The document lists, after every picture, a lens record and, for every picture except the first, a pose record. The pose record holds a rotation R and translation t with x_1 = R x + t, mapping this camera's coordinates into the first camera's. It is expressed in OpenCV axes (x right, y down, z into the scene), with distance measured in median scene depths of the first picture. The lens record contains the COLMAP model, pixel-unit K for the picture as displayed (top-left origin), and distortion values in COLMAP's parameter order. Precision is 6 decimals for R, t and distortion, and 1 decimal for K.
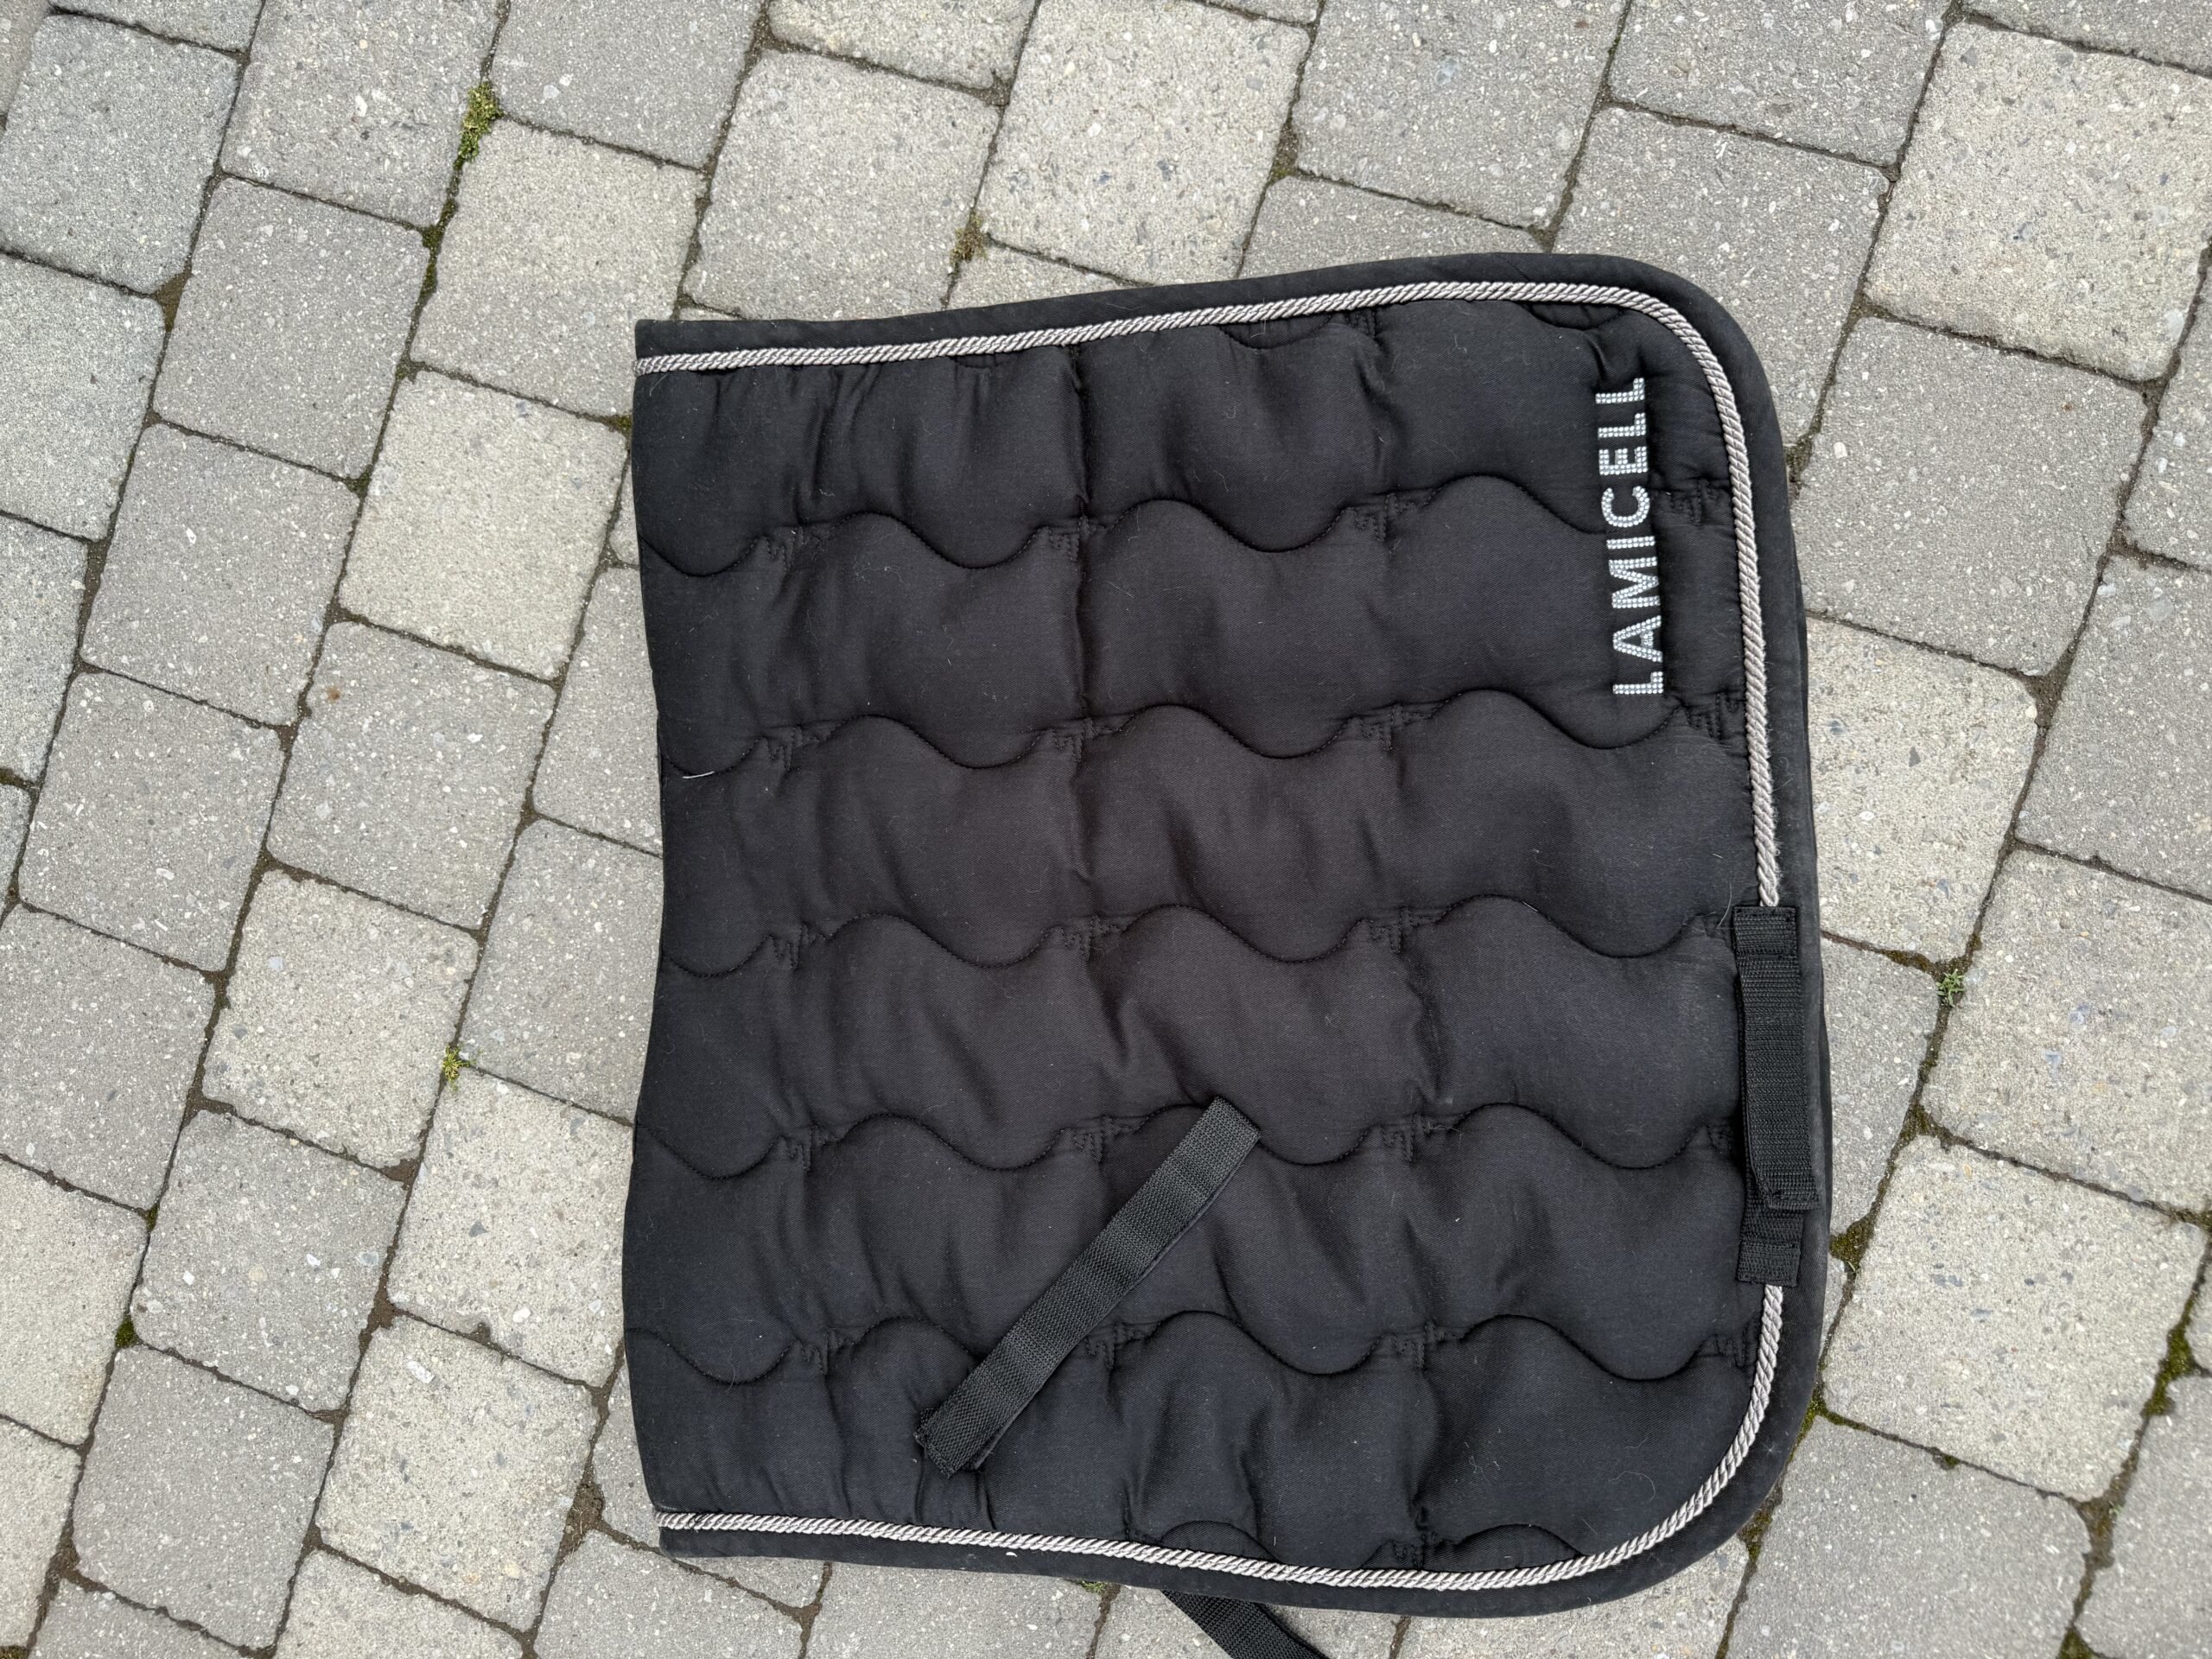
lens RADIAL K [[1524.9, 0, 1100.6], [0, 1524.9, 805.5], [0, 0, 1]] dist [-0.011546, 0.001111]
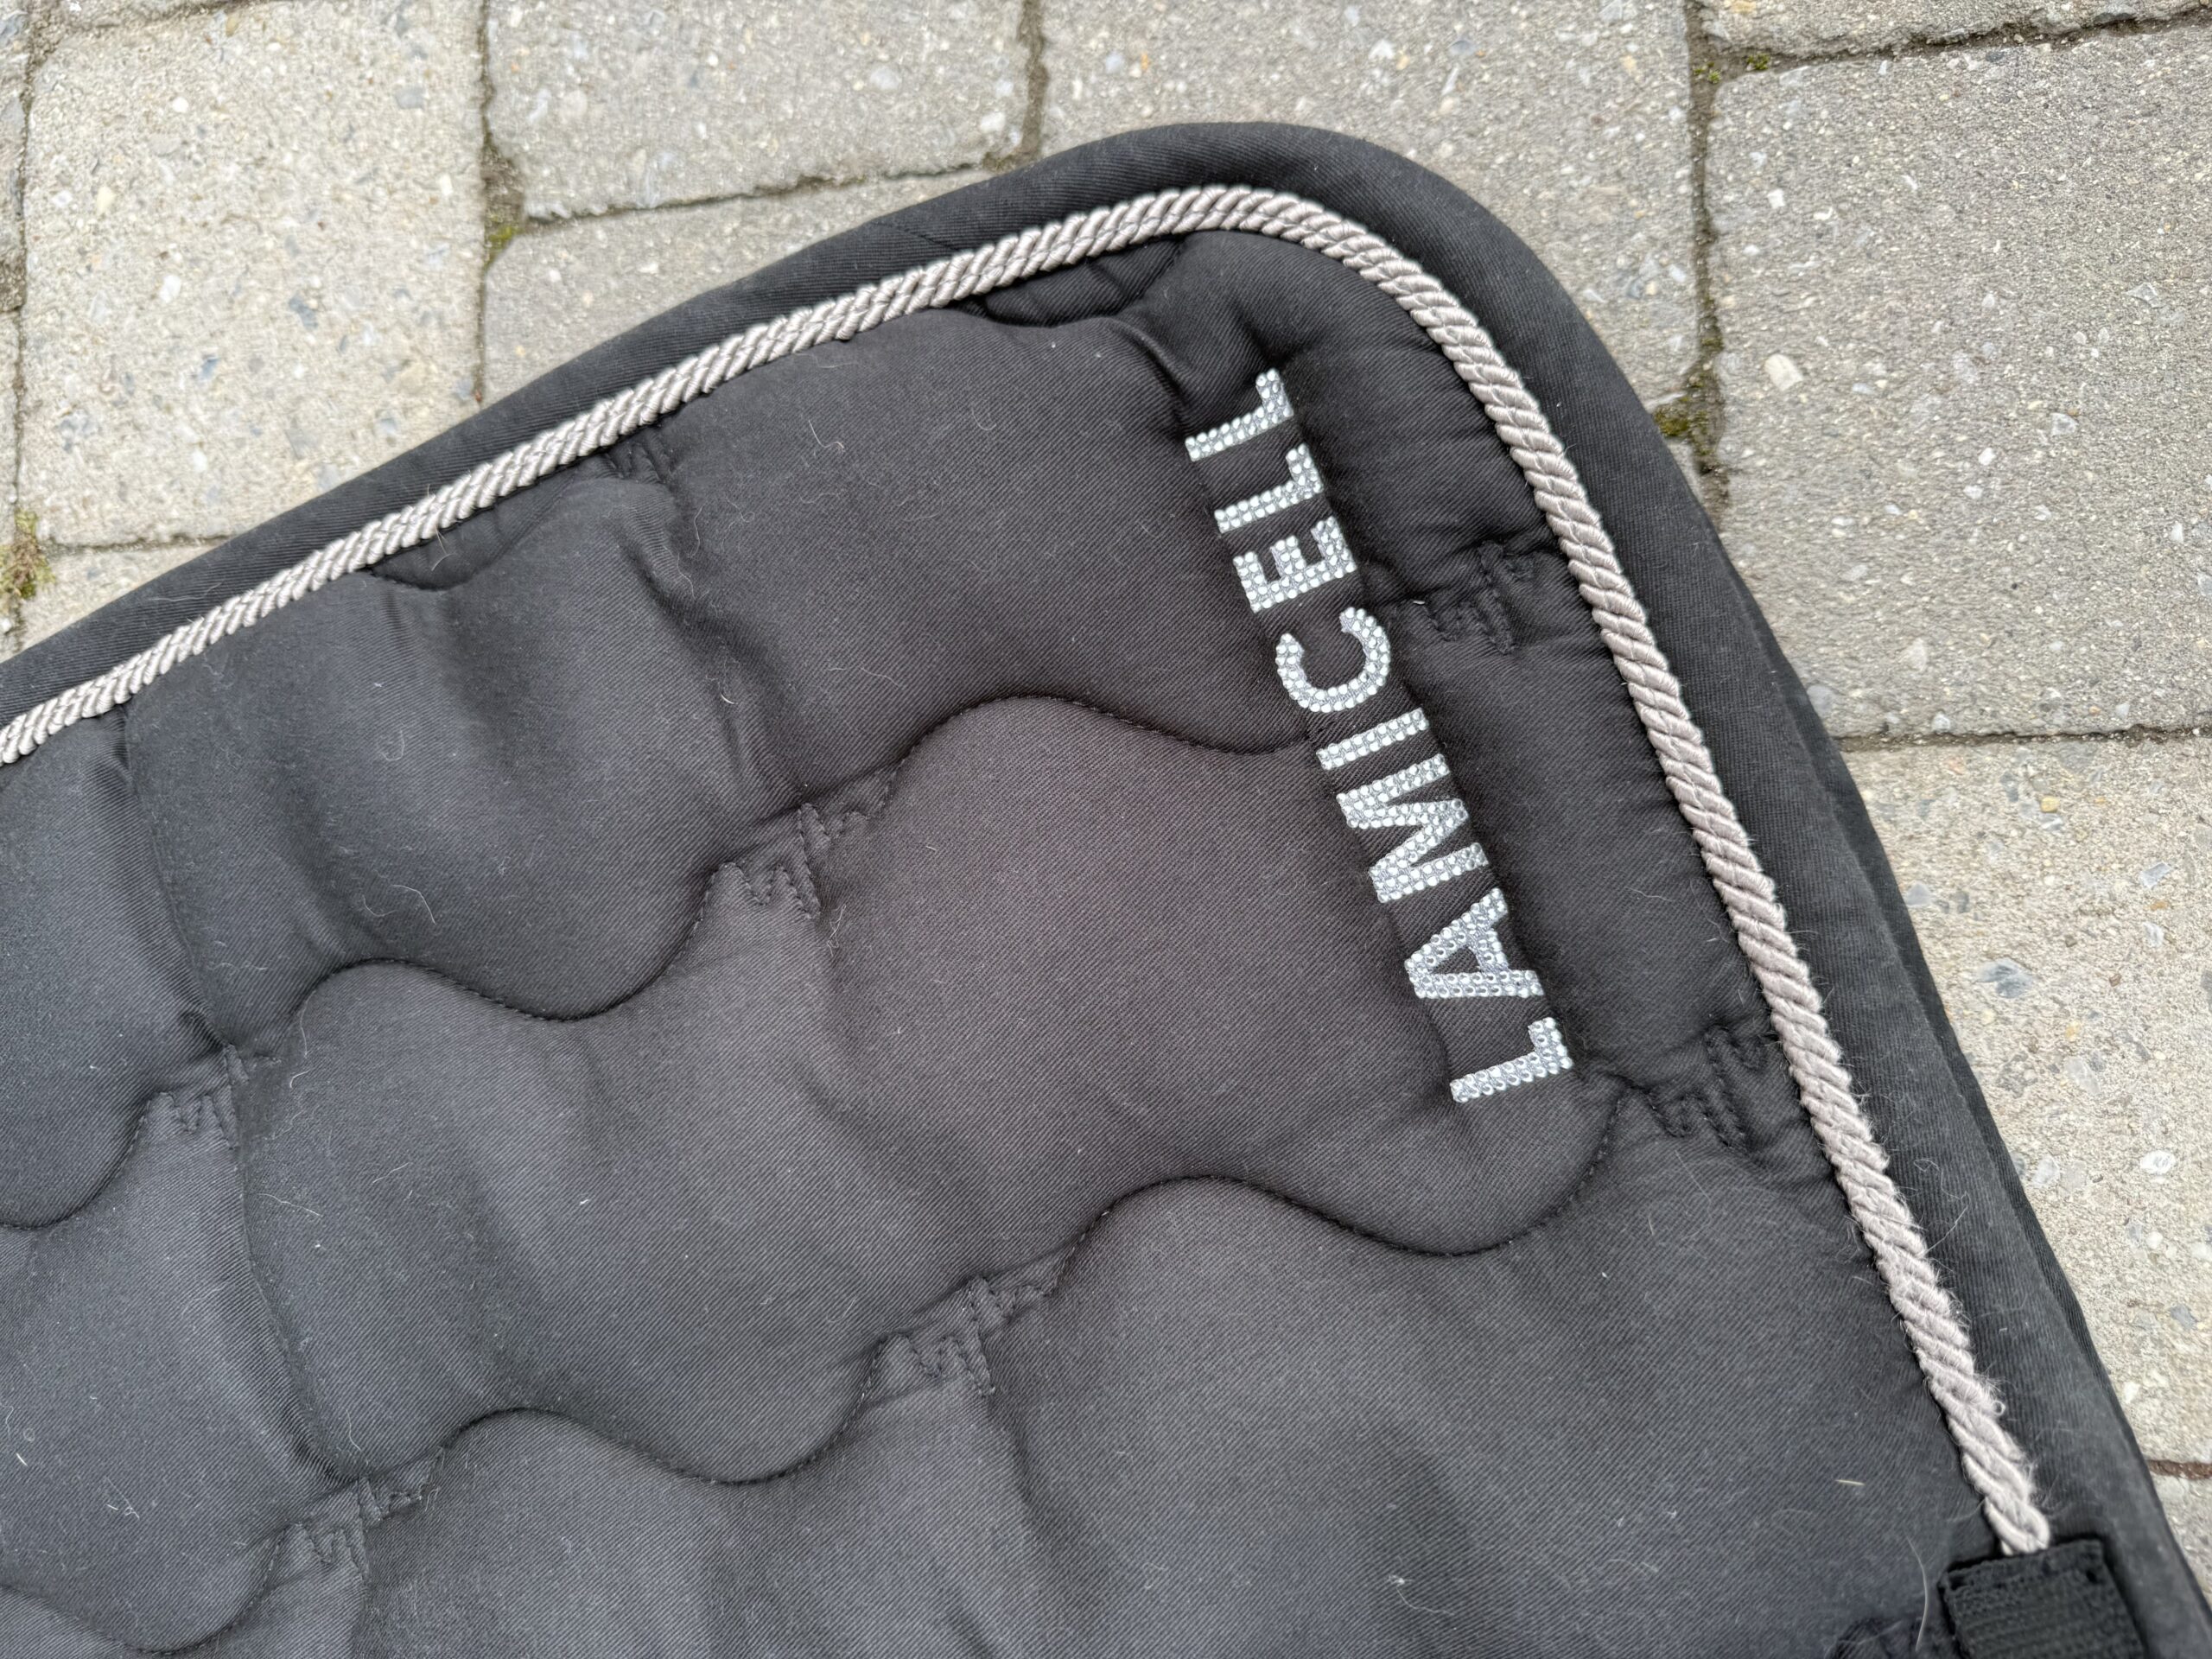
lens RADIAL K [[1553.4, 0, 1079.9], [0, 1553.4, 840.6], [0, 0, 1]] dist [-0.021421, -0.003318]
pose [[0.947286, -0.317660, -0.041735, 0.258513], [0.312280, 0.944564, -0.101393, -0.118898], [0.071630, 0.083016, 0.993971, 0.530501]]
